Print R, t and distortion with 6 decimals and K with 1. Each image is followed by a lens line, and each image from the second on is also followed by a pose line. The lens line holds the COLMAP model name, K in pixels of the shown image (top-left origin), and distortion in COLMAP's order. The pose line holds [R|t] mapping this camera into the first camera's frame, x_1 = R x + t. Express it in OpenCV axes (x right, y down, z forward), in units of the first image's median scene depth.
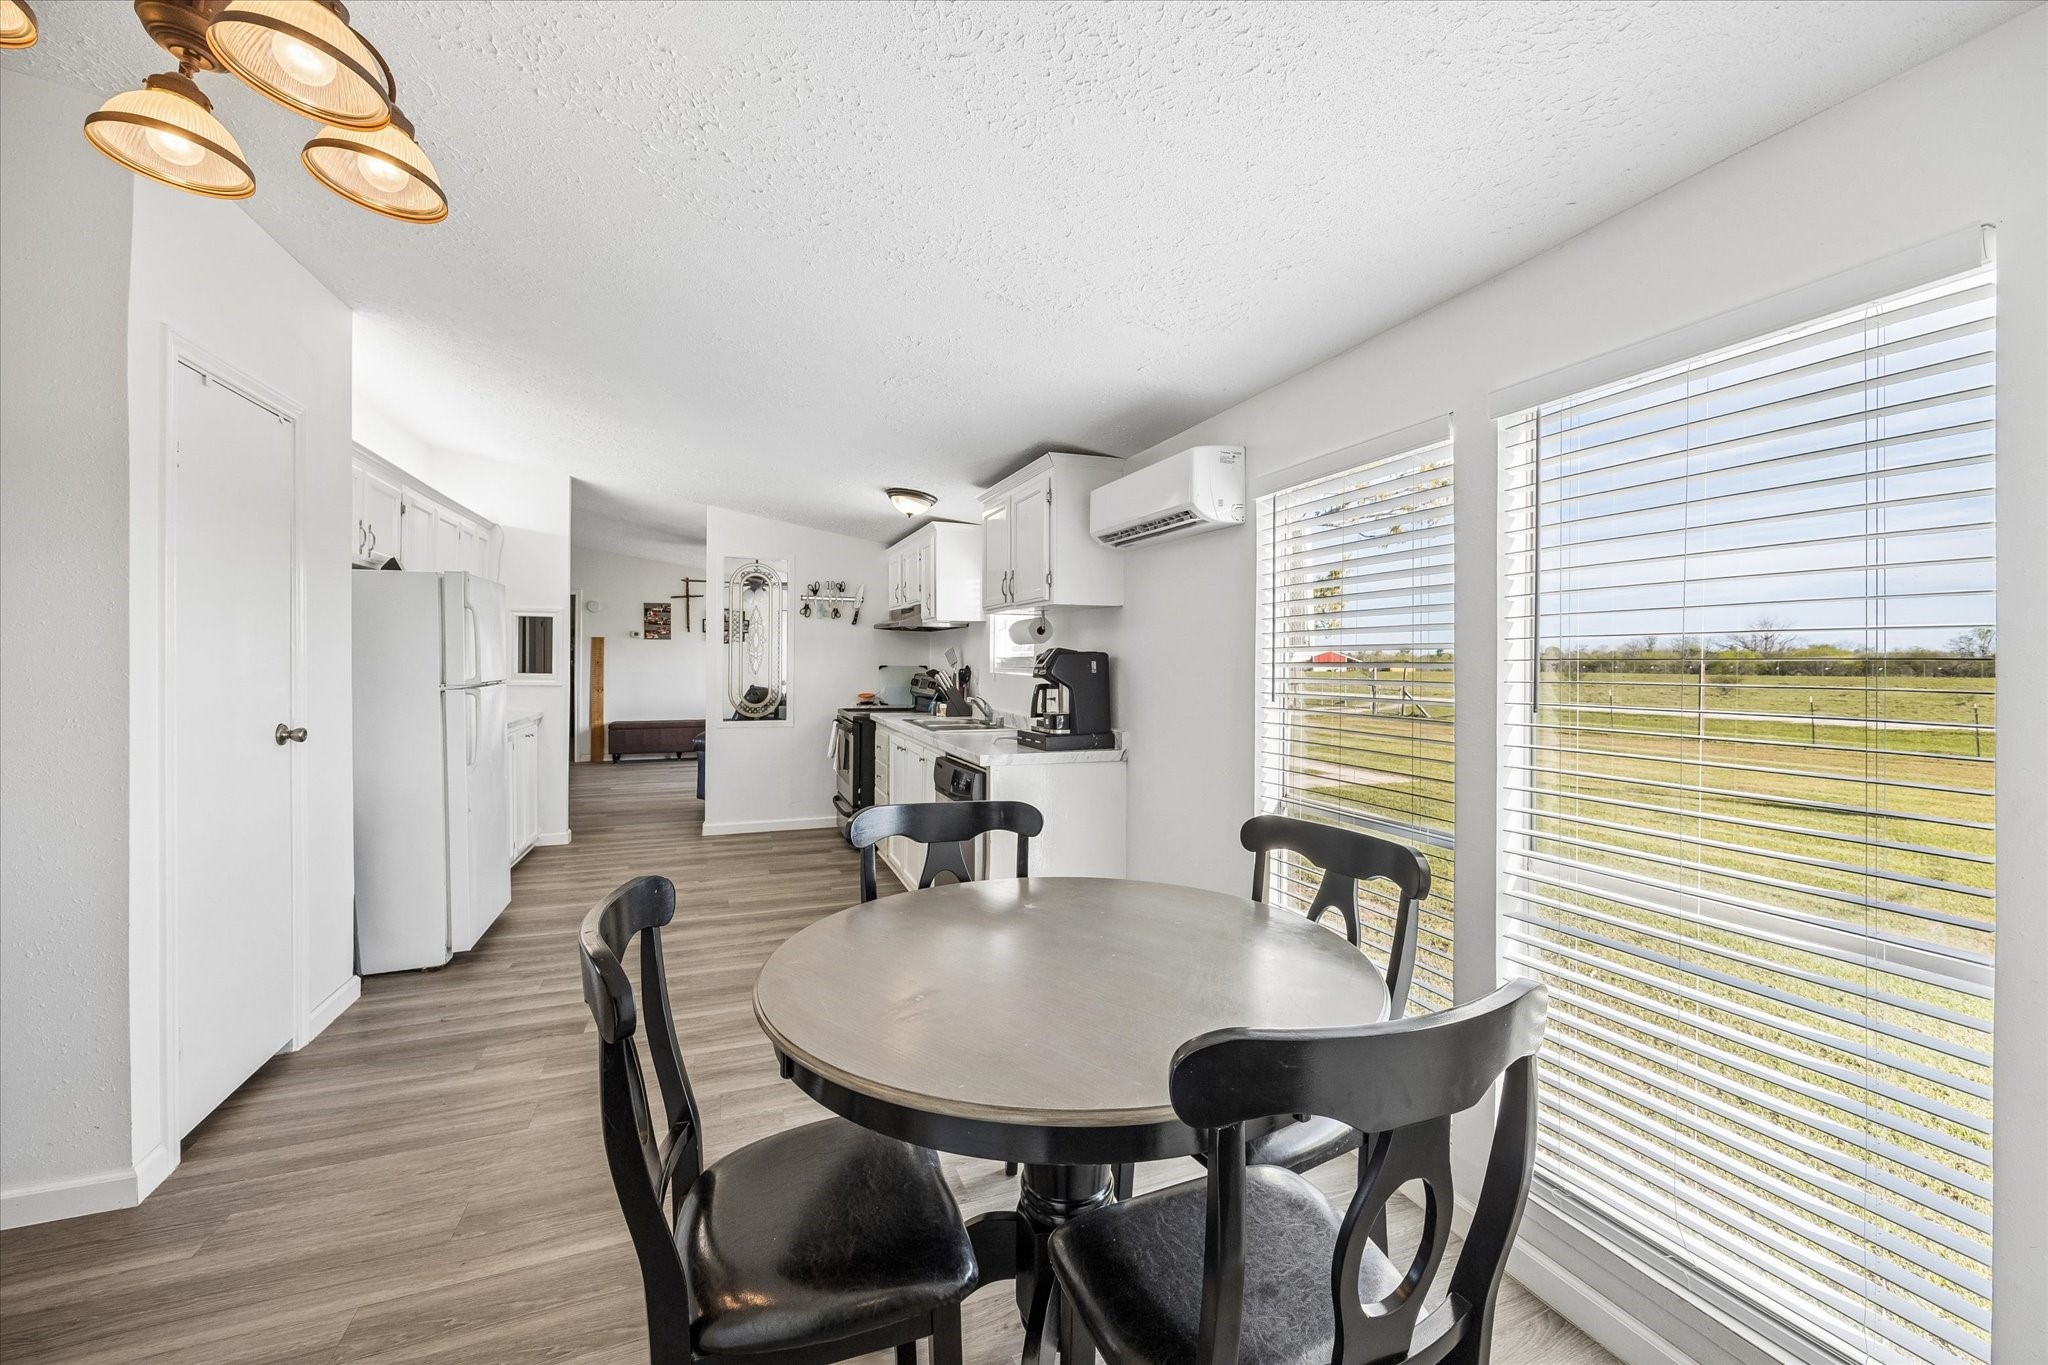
lens RADIAL K [[807.4, 0, 1028.5], [0, 807.4, 666.5], [0, 0, 1]] dist [-0.000760, -0.000131]
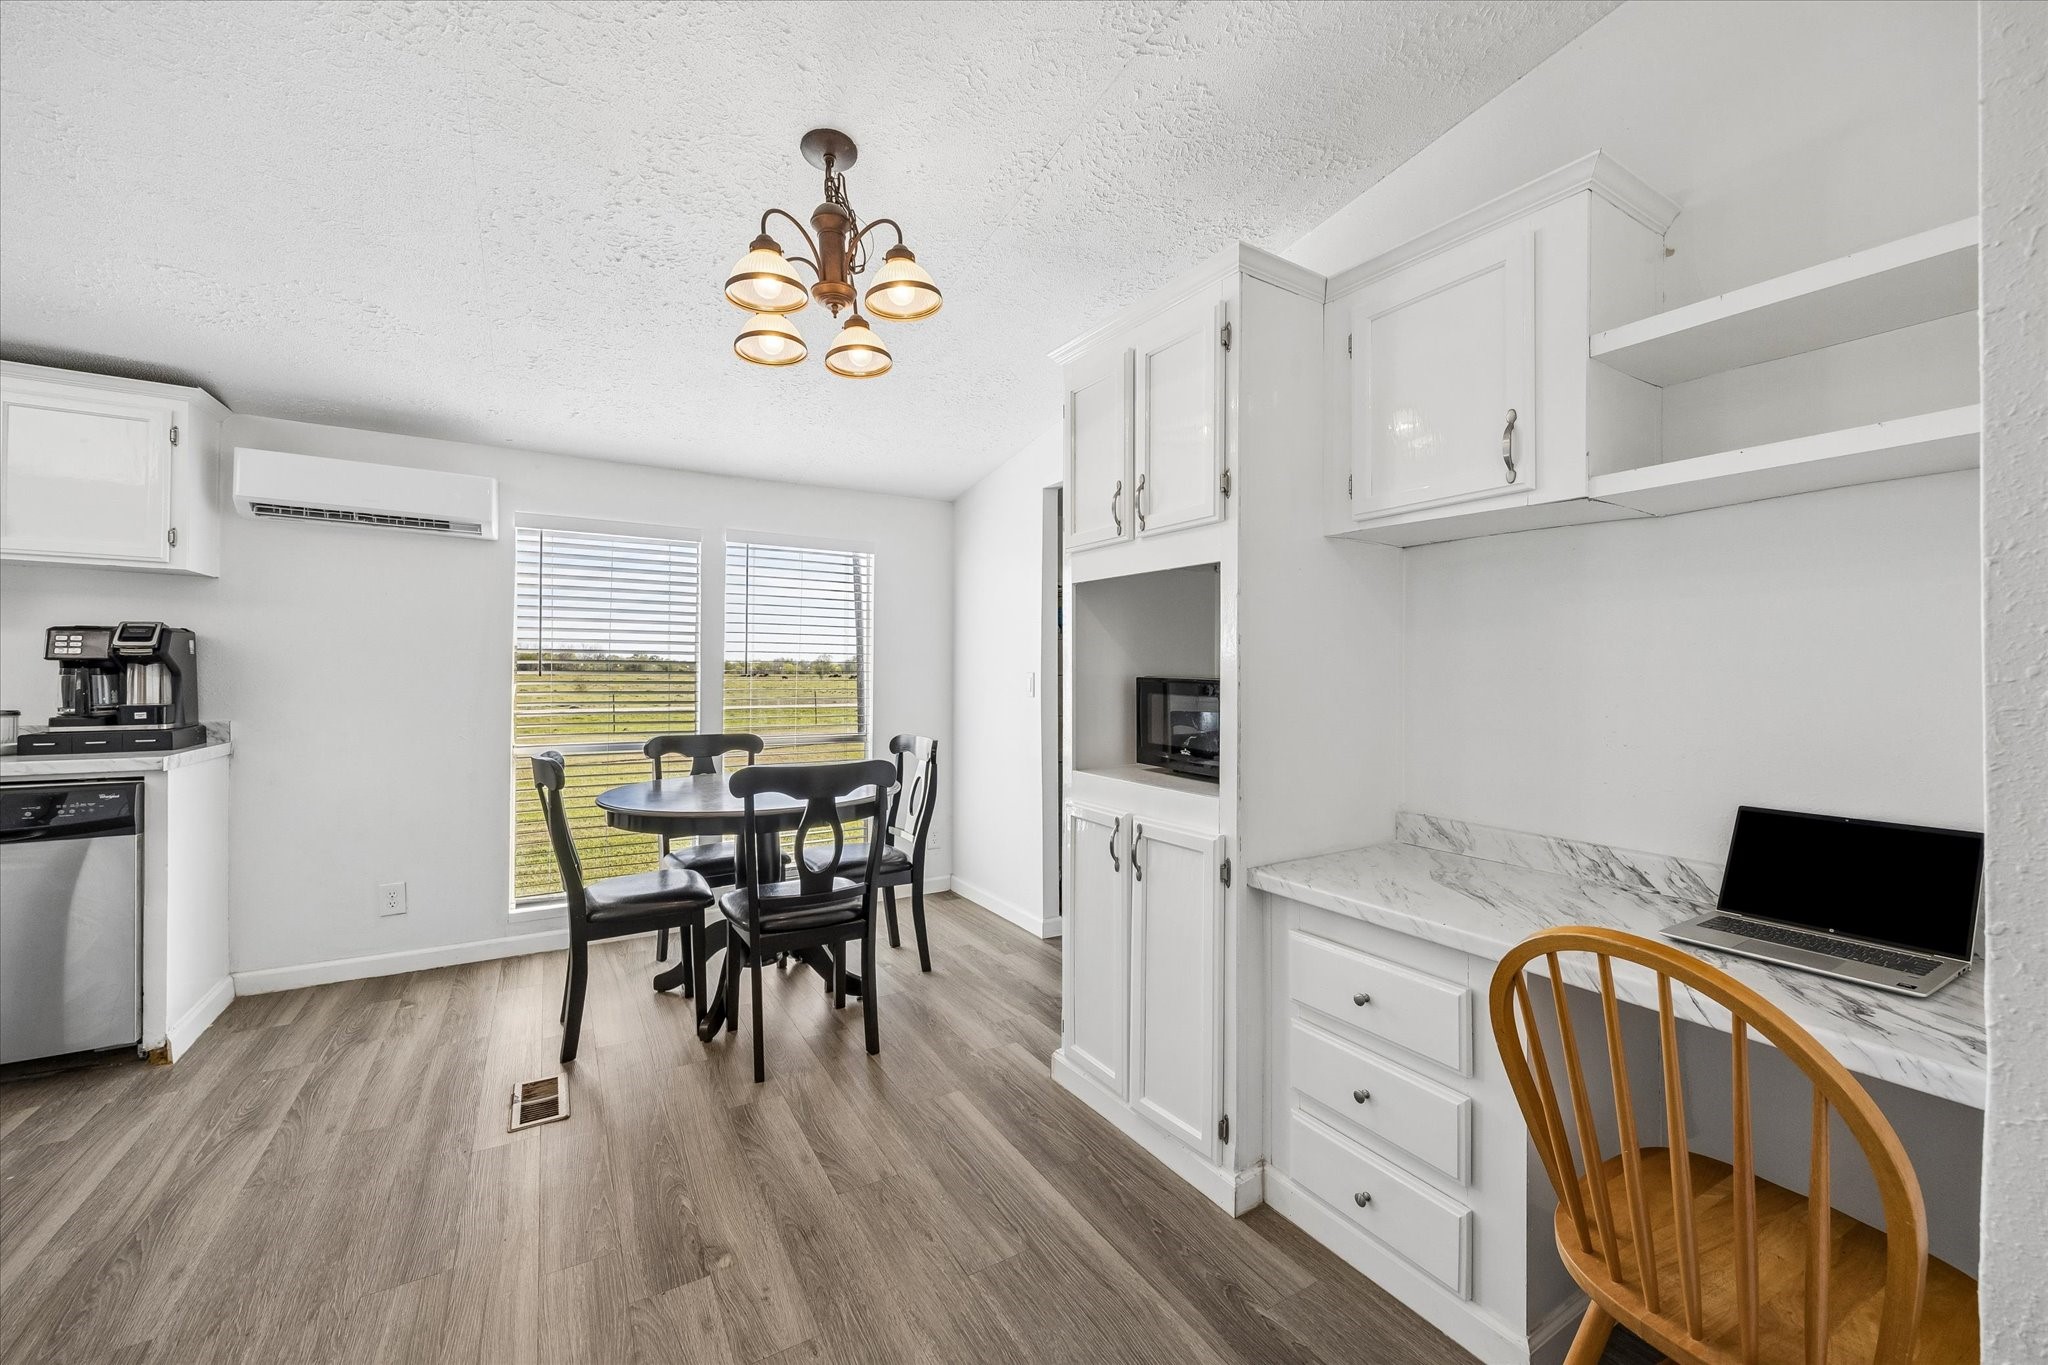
lens RADIAL K [[807.4, 0, 1028.5], [0, 807.4, 666.5], [0, 0, 1]] dist [-0.000760, -0.000131]
pose [[-0.165437, 0.000526, 0.986220, -0.480405], [-0.007632, 0.999969, -0.001813, 0.008380], [-0.986191, -0.007827, -0.165428, 0.152836]]
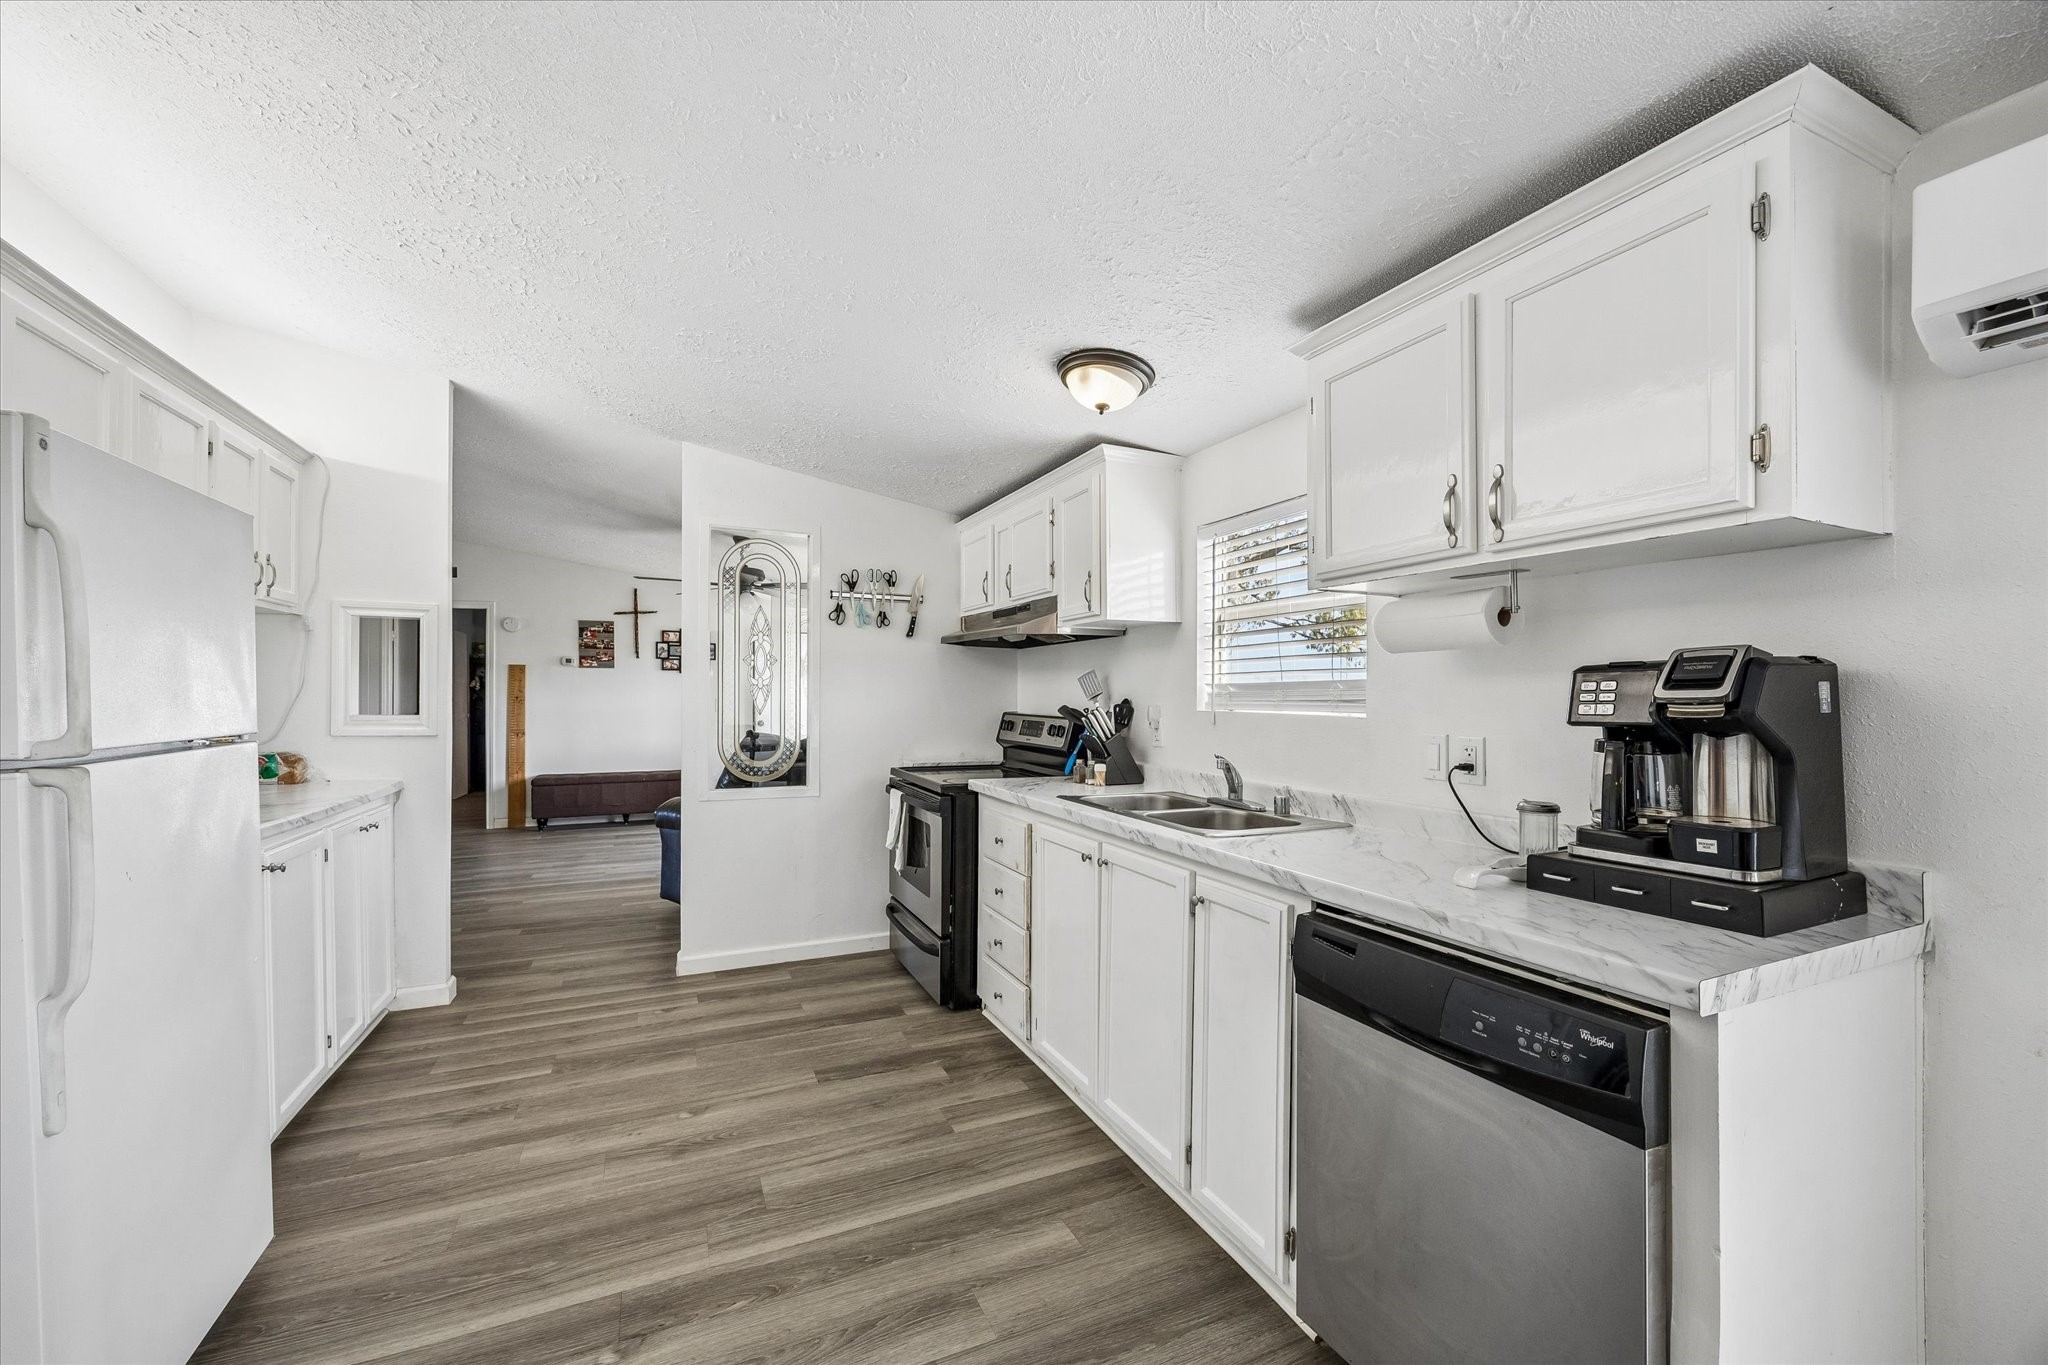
lens RADIAL K [[806.2, 0, 1011.0], [0, 806.2, 701.9], [0, 0, 1]] dist [-0.002053, -0.000312]
pose [[0.998823, -0.004078, 0.048329, -0.168261], [0.004061, 0.999992, 0.000446, 0.000618], [-0.048330, -0.000249, 0.998831, 0.351181]]
